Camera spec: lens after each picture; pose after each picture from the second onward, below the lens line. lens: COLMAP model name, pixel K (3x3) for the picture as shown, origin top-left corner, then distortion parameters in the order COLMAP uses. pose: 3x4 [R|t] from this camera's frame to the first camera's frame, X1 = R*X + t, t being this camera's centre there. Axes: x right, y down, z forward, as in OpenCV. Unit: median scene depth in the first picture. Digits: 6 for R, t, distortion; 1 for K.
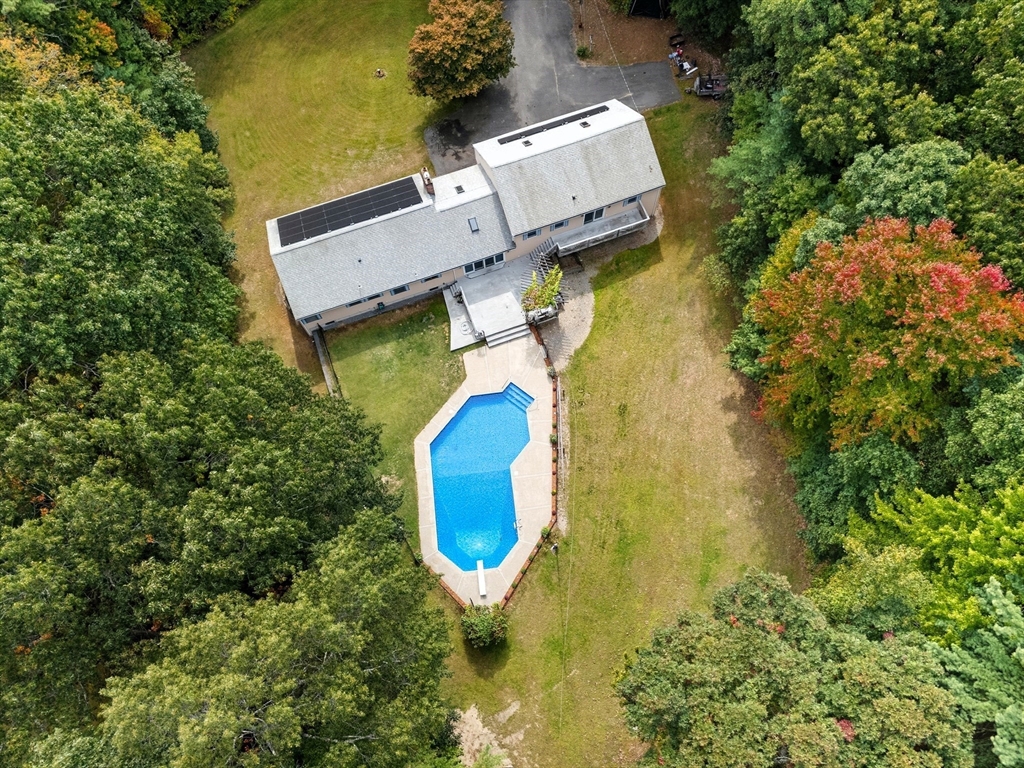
lens RADIAL K [[763.5, 0, 512.0], [0, 763.5, 384.0], [0, 0, 1]] dist [0.112657, -0.141569]
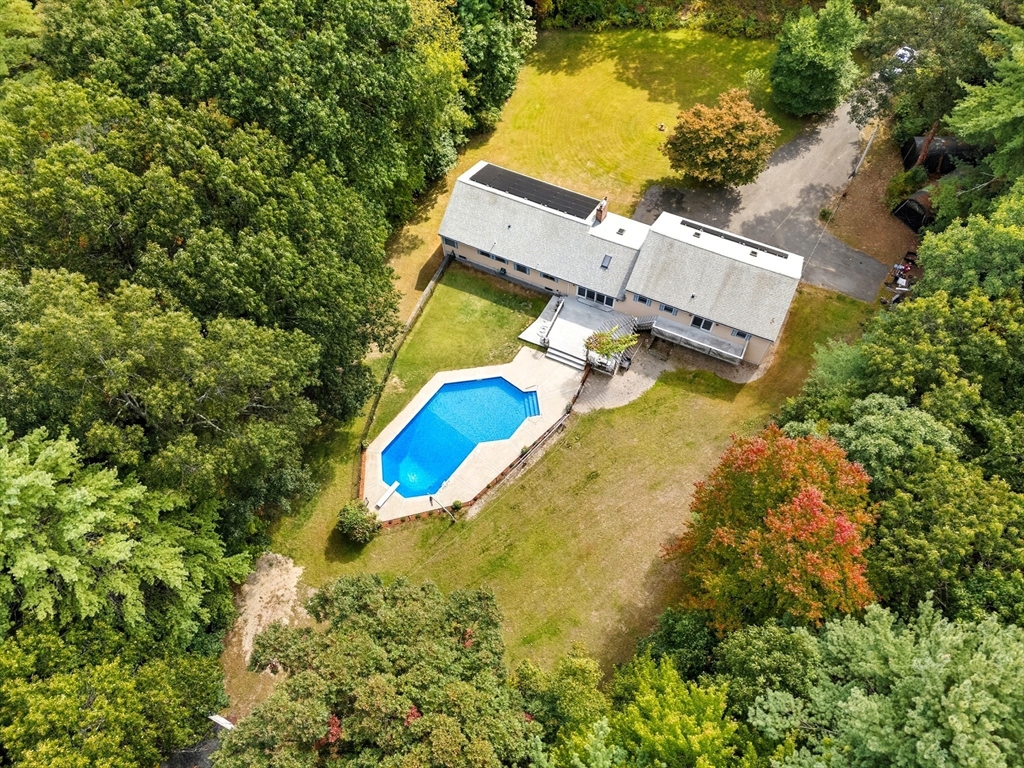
lens RADIAL K [[763.5, 0, 512.0], [0, 763.5, 384.0], [0, 0, 1]] dist [0.112657, -0.141569]
pose [[0.711216, 0.631002, -0.309853, 0.301951], [-0.656889, 0.753514, 0.026717, -0.015852], [0.250337, 0.184537, 0.950409, -0.044004]]
